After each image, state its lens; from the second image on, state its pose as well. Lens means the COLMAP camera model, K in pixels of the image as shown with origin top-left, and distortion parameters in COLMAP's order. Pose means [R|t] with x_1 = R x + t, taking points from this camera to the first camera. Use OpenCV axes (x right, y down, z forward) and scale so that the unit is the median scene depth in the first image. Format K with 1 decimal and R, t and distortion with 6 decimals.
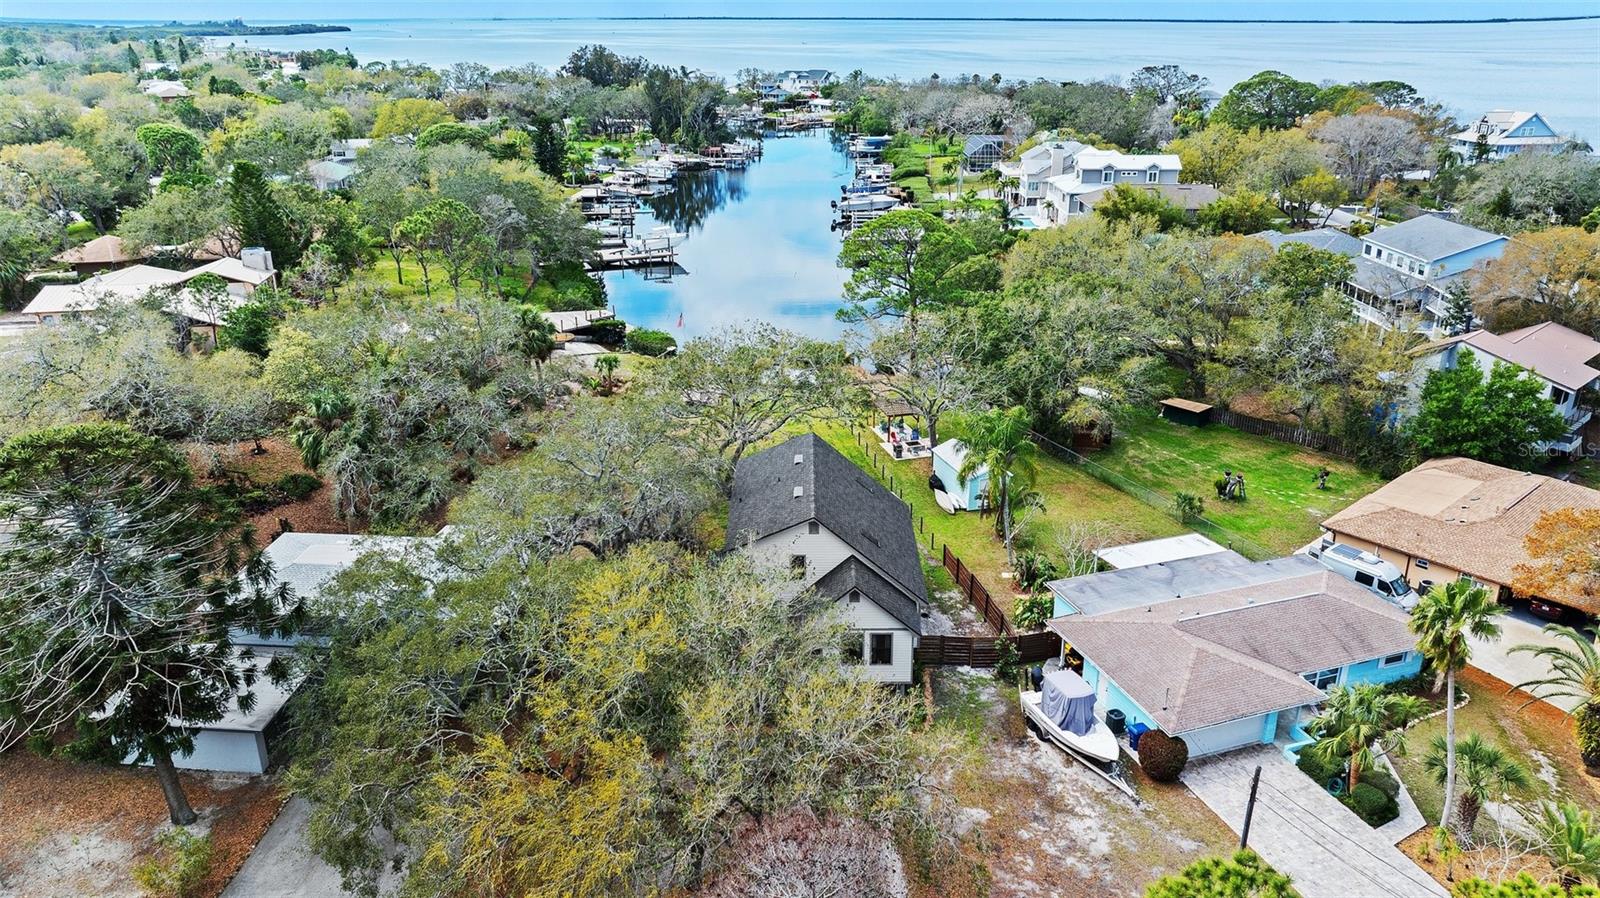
lens RADIAL K [[1115.0, 0, 800.0], [0, 1115.0, 449.0], [0, 0, 1]] dist [0.001050, 0.000829]
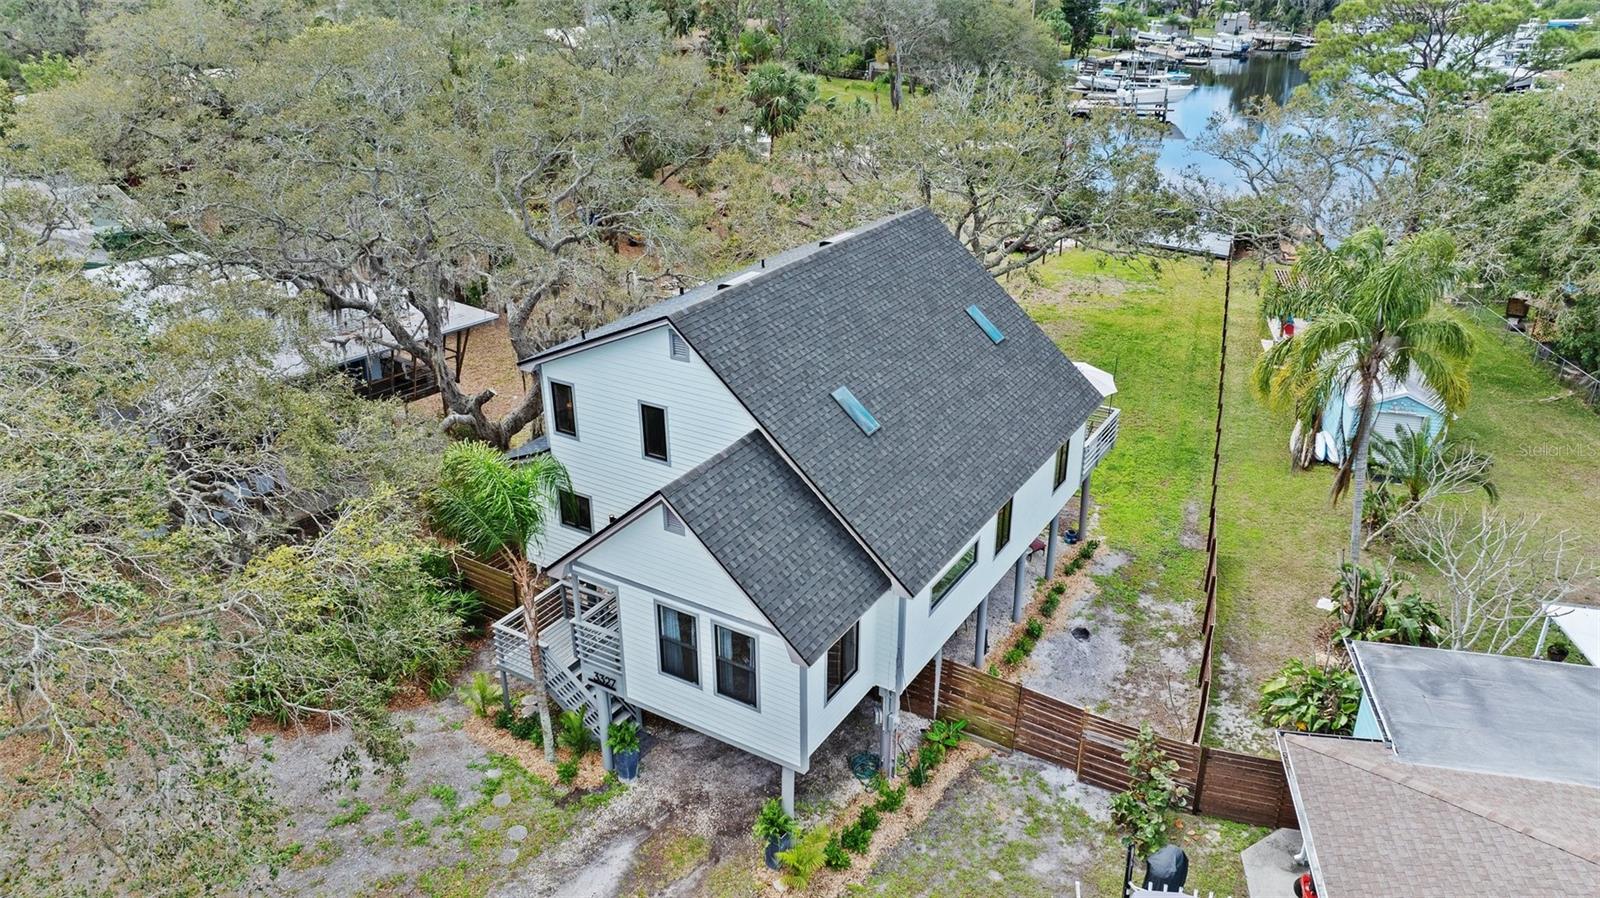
lens RADIAL K [[1115.0, 0, 800.0], [0, 1115.0, 449.0], [0, 0, 1]] dist [0.001050, 0.000829]
pose [[0.860298, 0.222097, -0.458869, 0.237491], [-0.190500, 0.974959, 0.114736, 0.048213], [0.472861, -0.011292, 0.881064, 0.604311]]
